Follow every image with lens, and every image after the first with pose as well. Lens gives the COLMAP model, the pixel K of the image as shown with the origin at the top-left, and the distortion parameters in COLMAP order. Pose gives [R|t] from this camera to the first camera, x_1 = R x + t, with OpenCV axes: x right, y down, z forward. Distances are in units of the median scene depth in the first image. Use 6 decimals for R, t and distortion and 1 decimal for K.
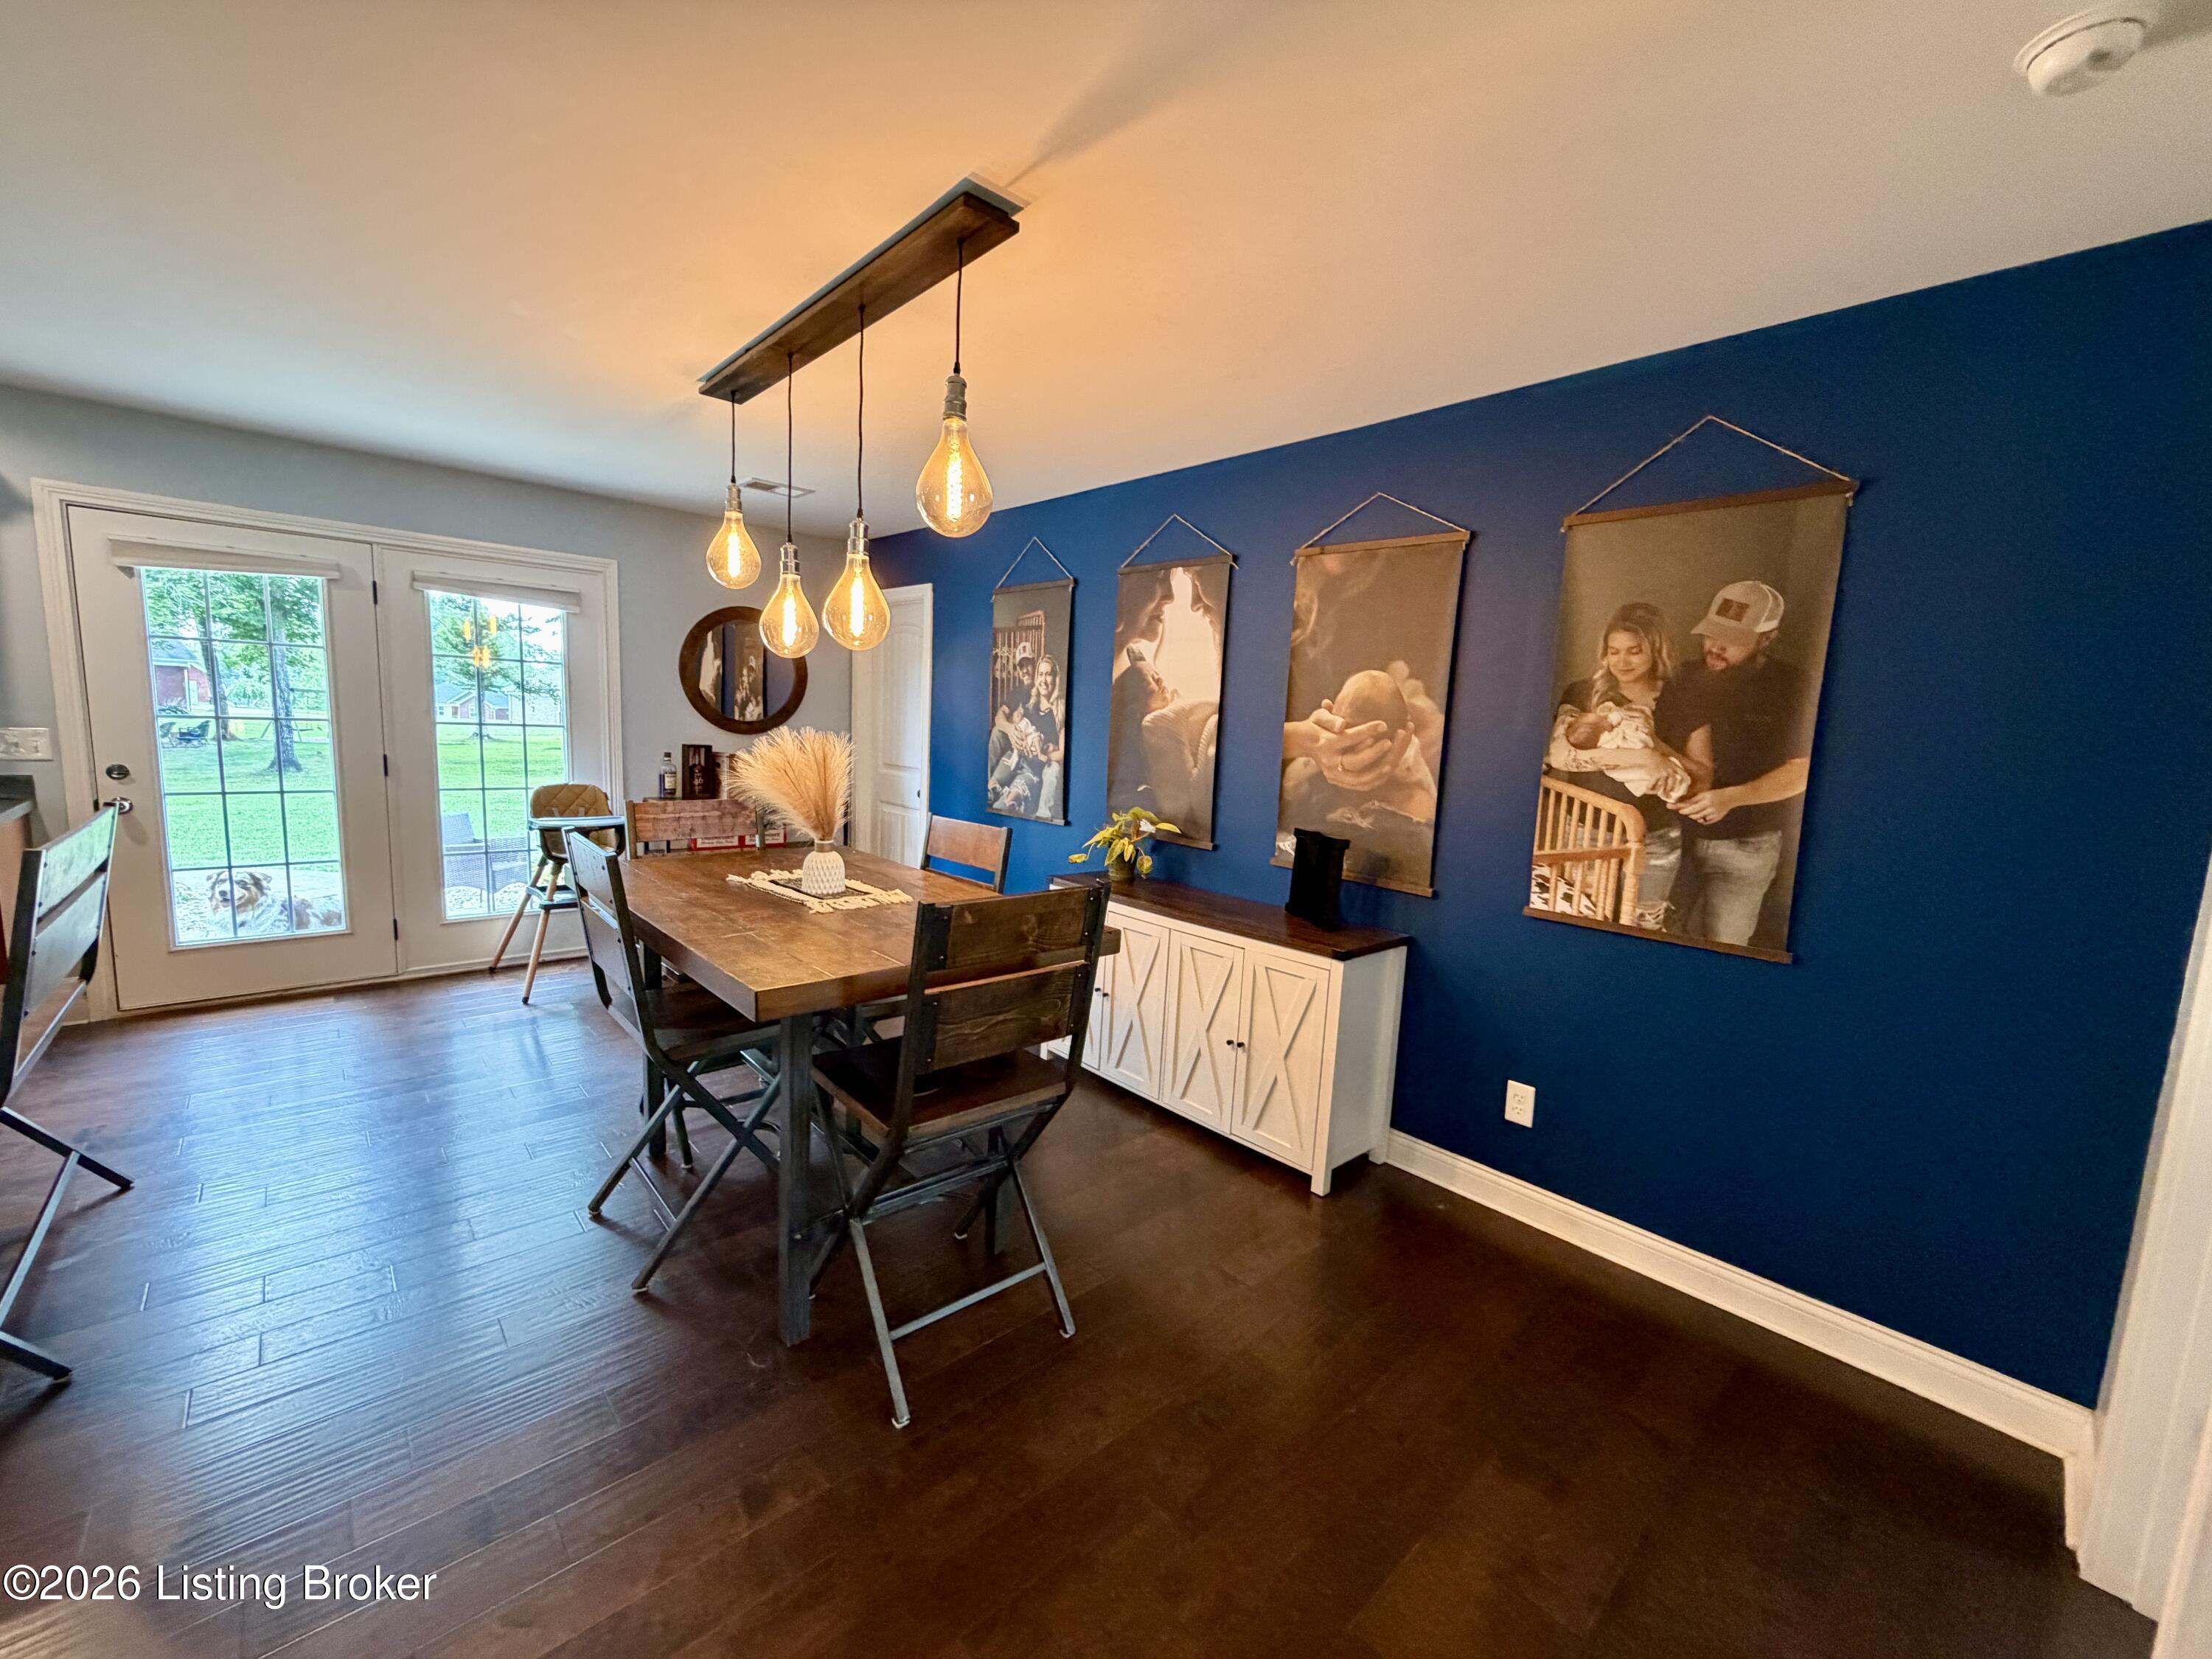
lens RADIAL K [[881.7, 0, 1101.4], [0, 881.7, 832.9], [0, 0, 1]] dist [-0.000324, -0.000080]
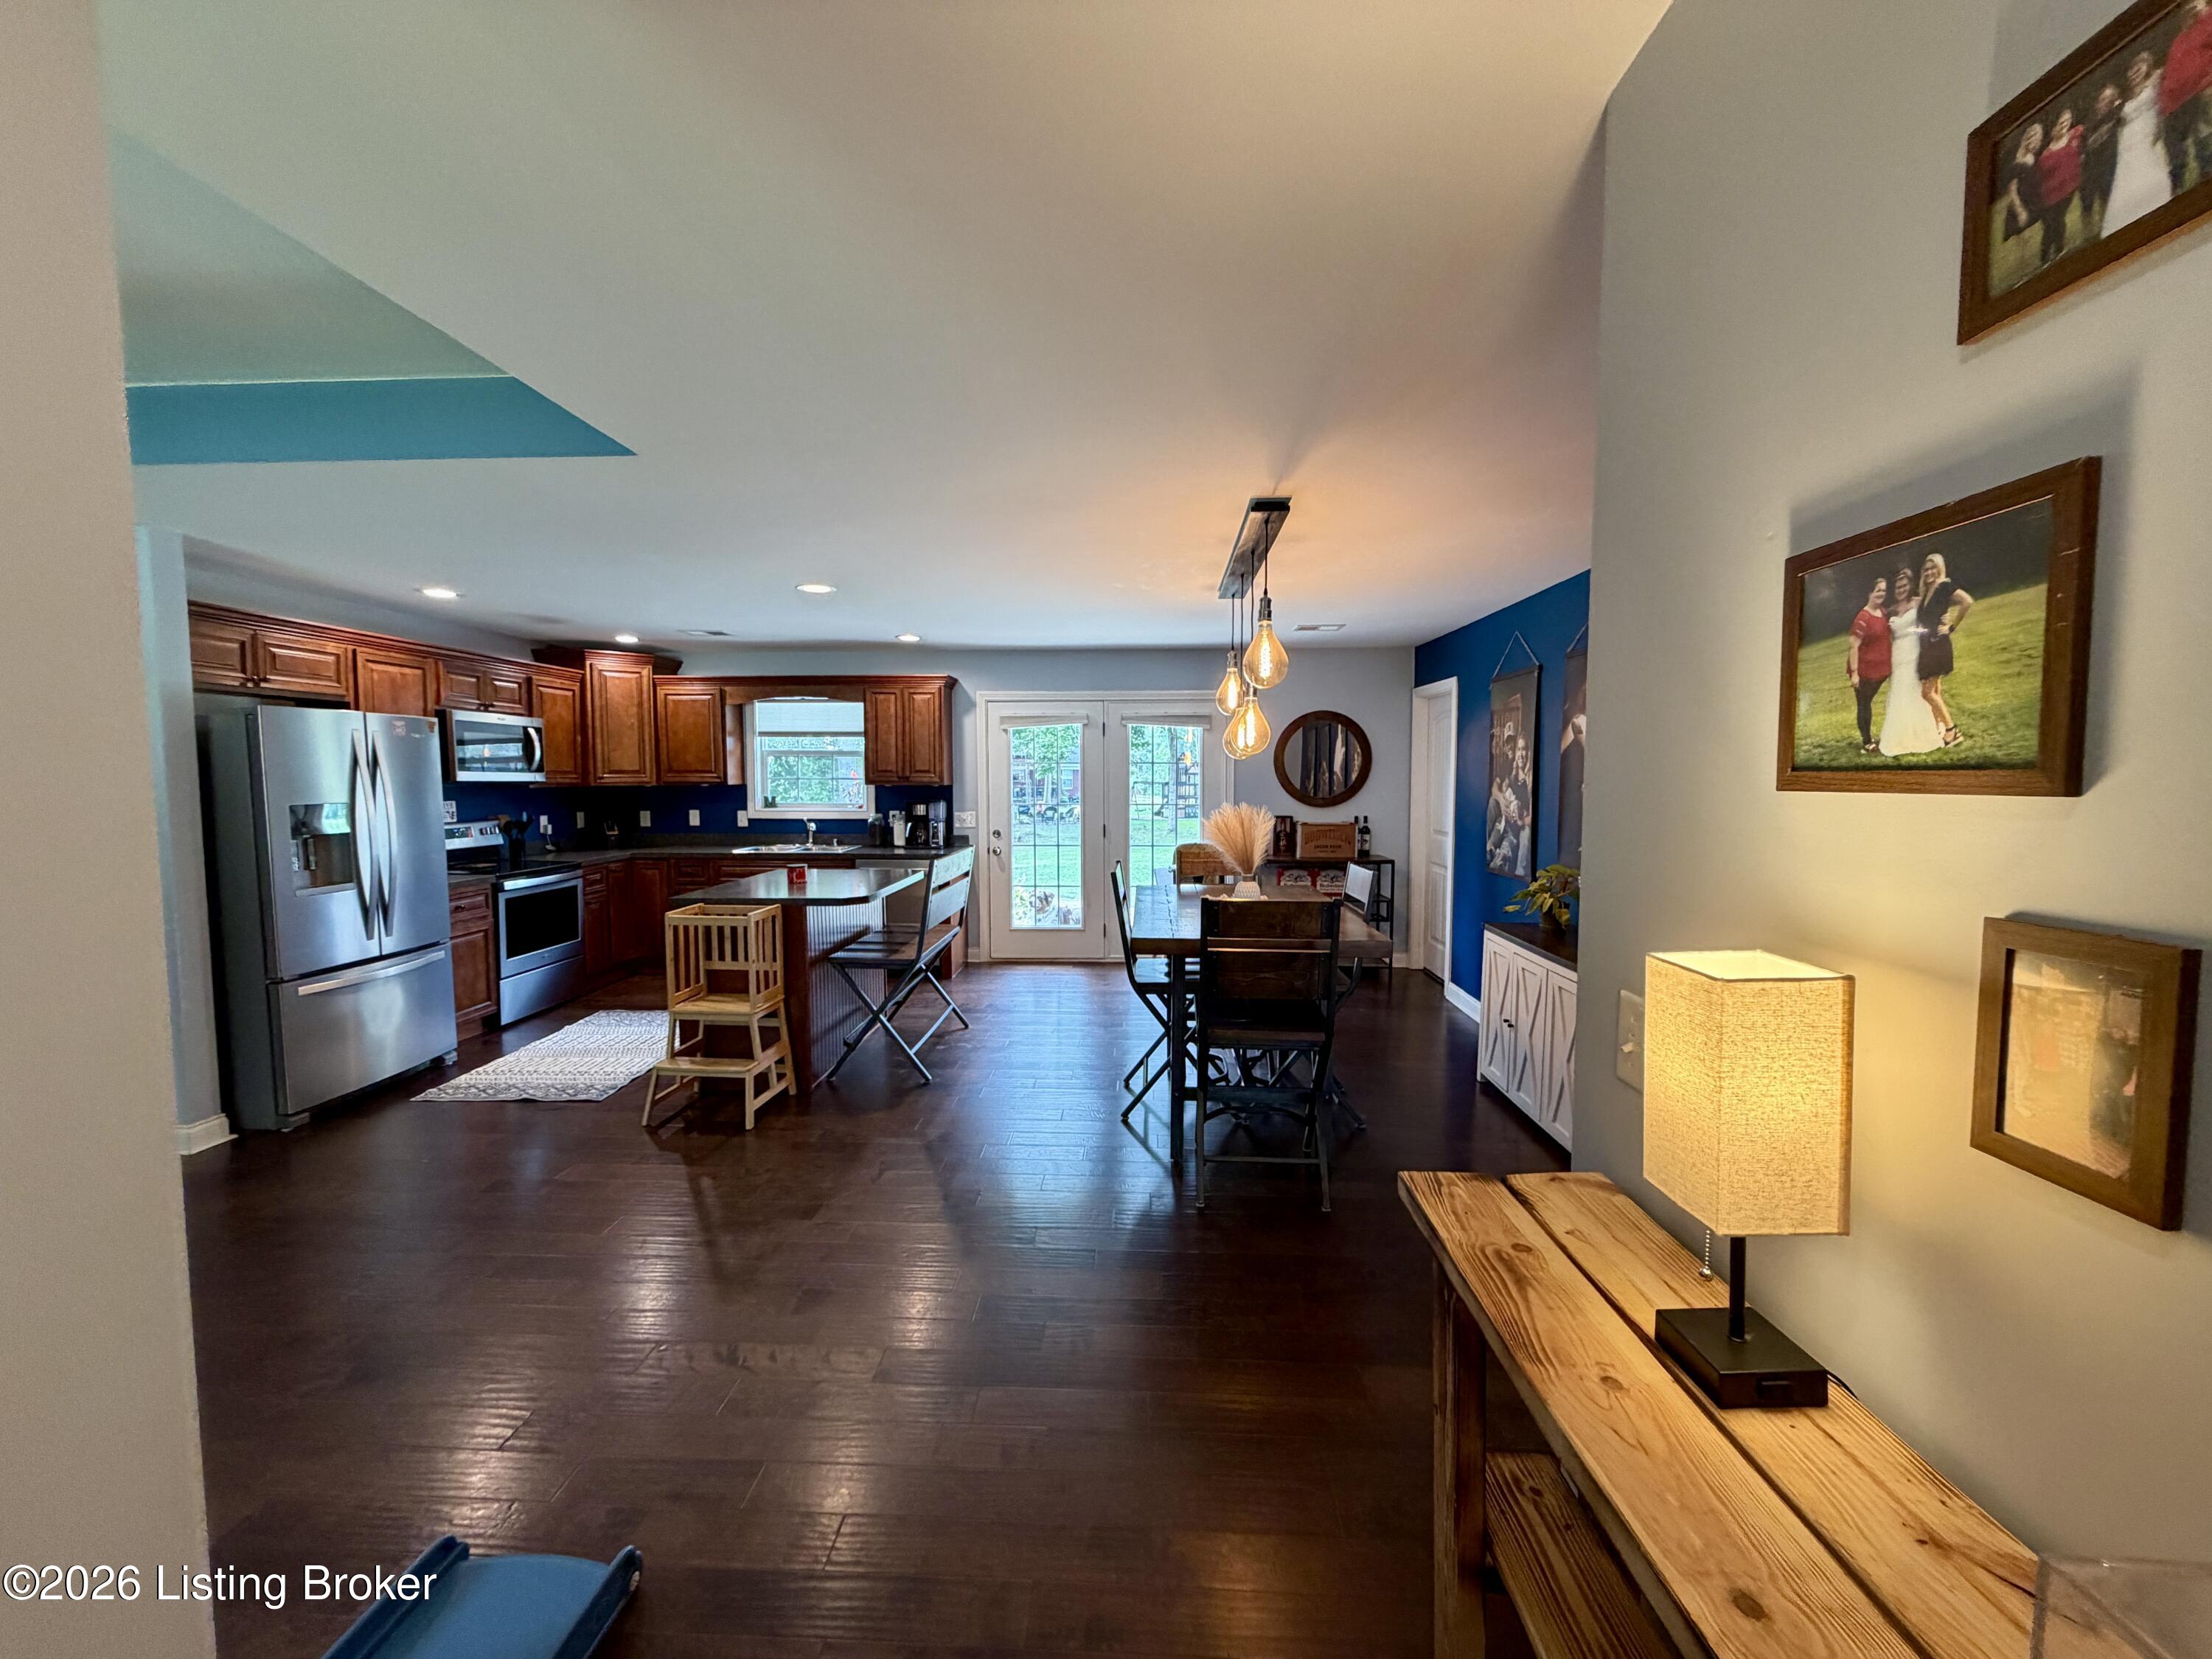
lens RADIAL K [[881.3, 0, 1100.9], [0, 881.3, 831.3], [0, 0, 1]] dist [-0.000164, 0.000076]
pose [[0.703175, -0.001998, -0.711014, 0.497189], [-0.057443, 0.996568, -0.059610, 0.033088], [0.708693, 0.082760, 0.700646, -0.232290]]
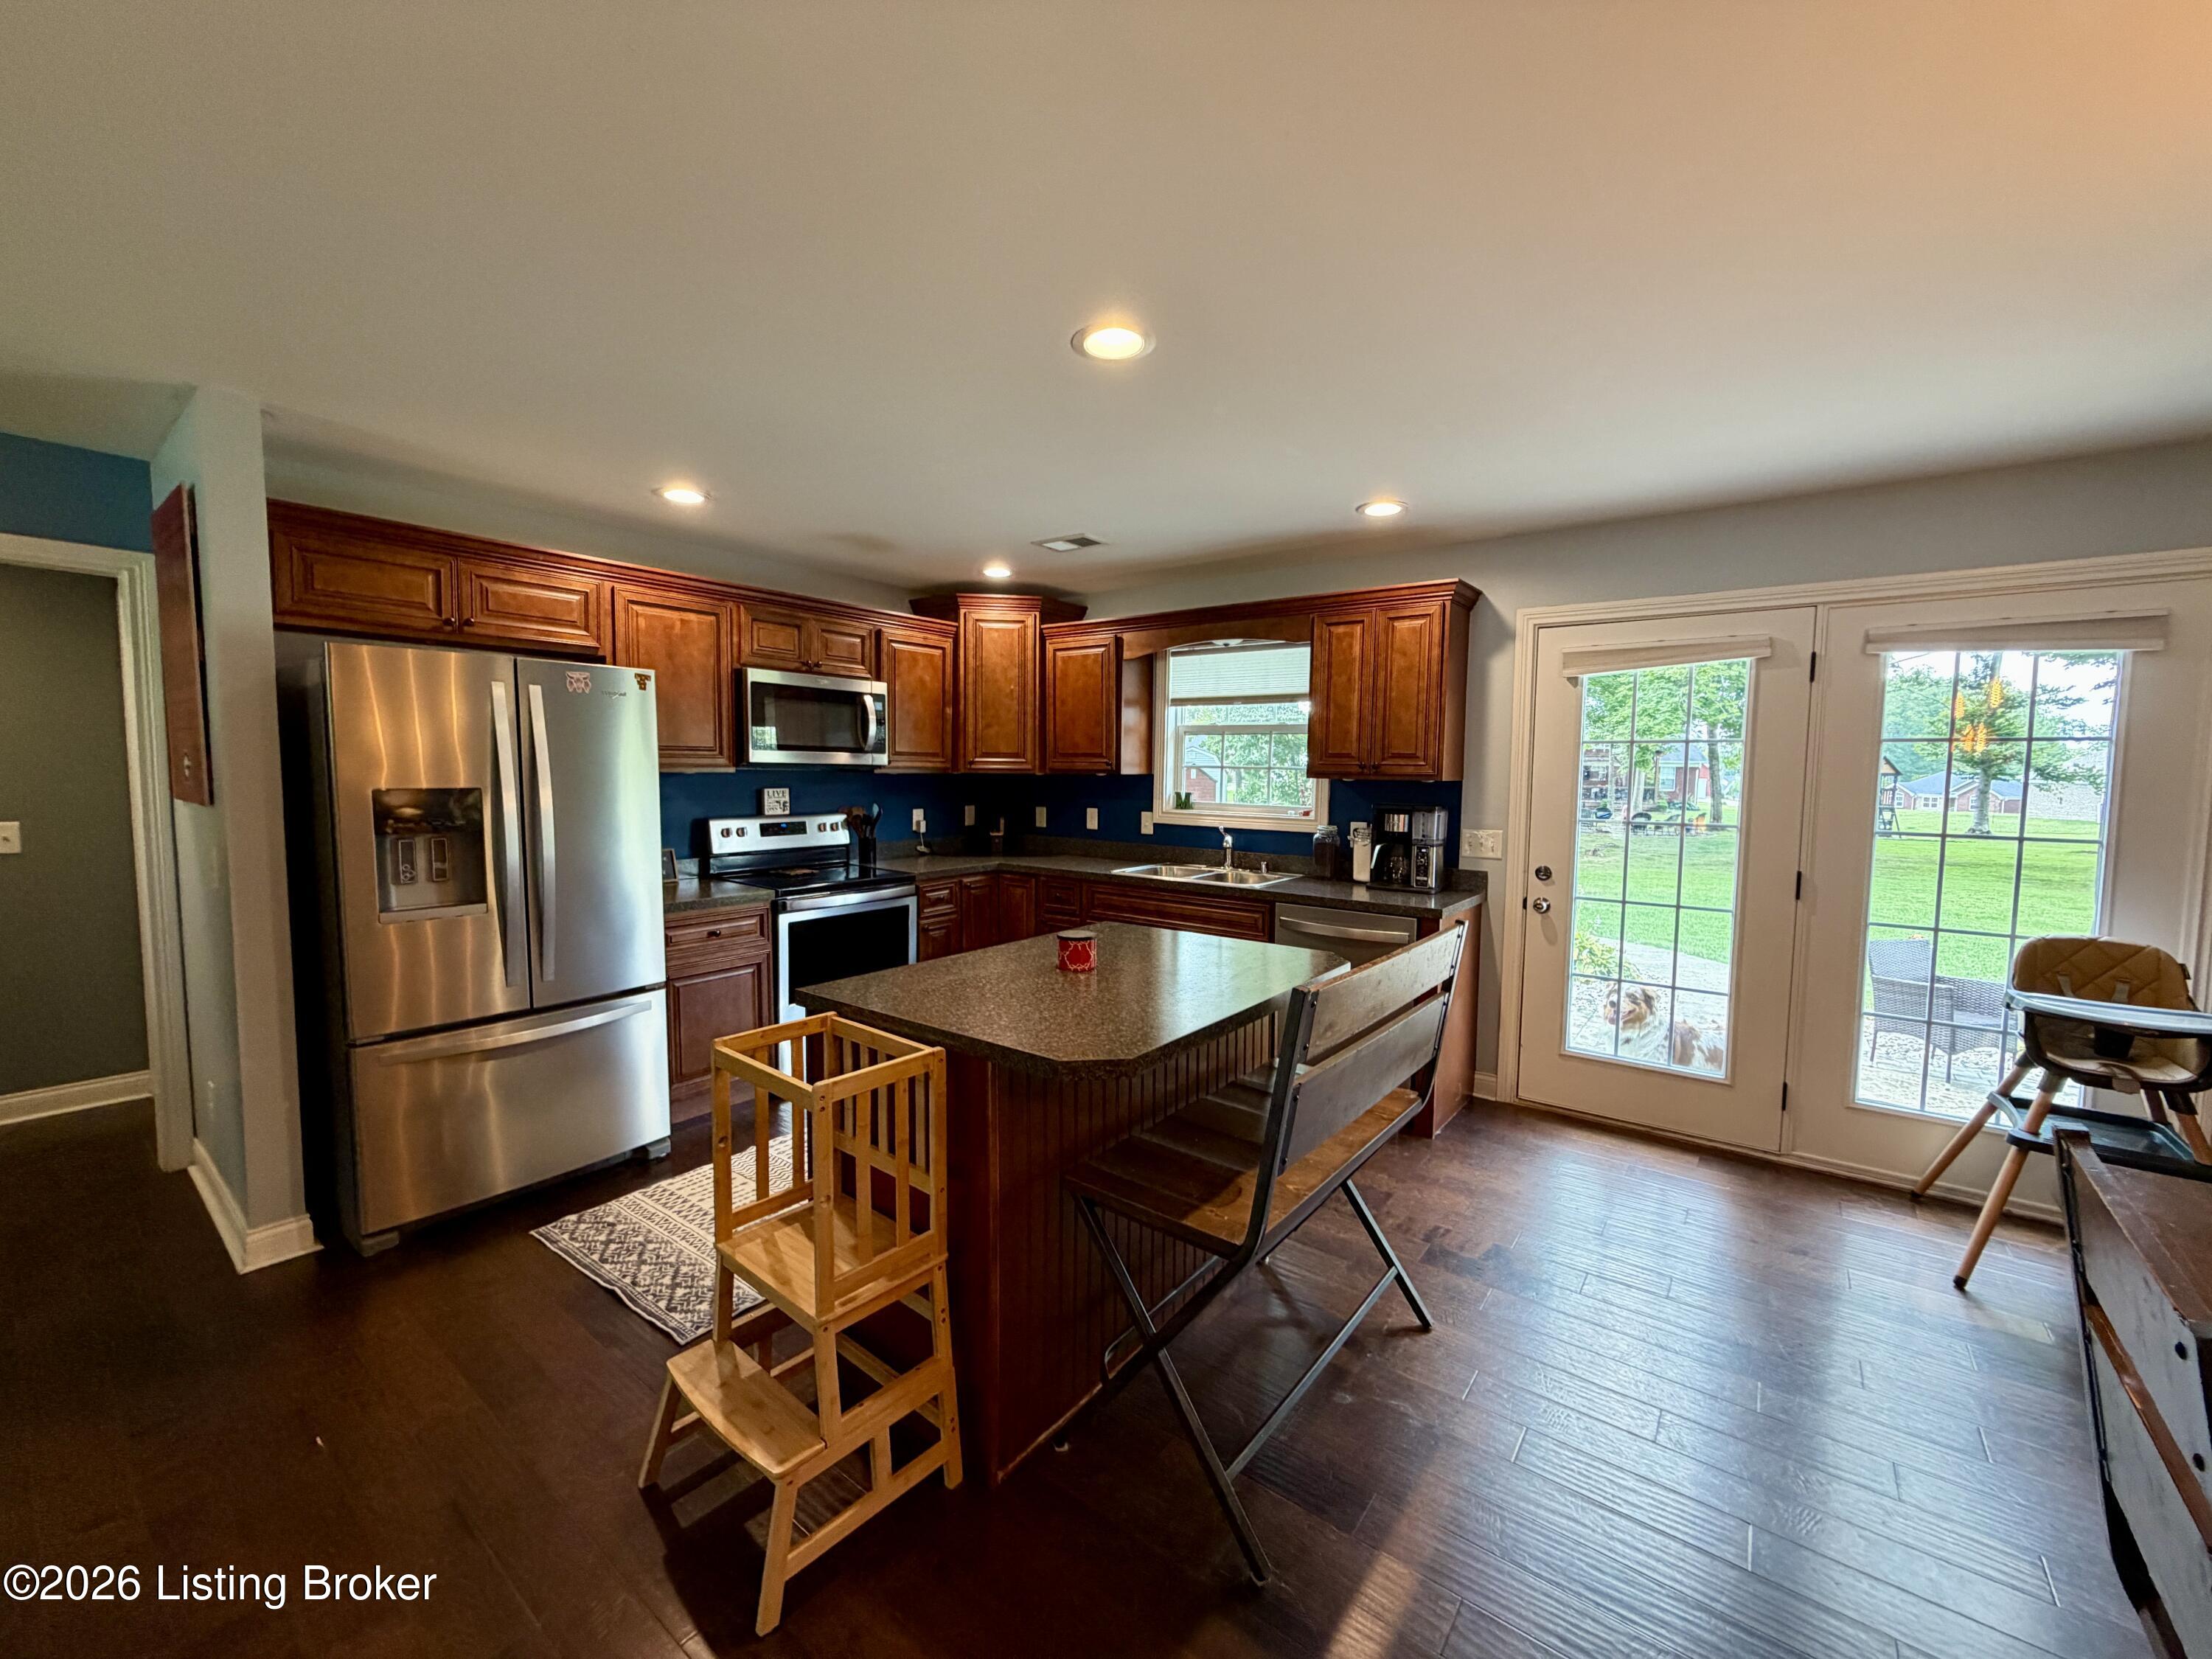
lens RADIAL K [[881.7, 0, 1101.4], [0, 881.7, 832.9], [0, 0, 1]] dist [-0.000324, -0.000080]
pose [[0.174236, 0.028669, -0.984286, -0.209531], [-0.130154, 0.991477, 0.005839, -0.063516], [0.976064, 0.127091, 0.176483, 0.347005]]
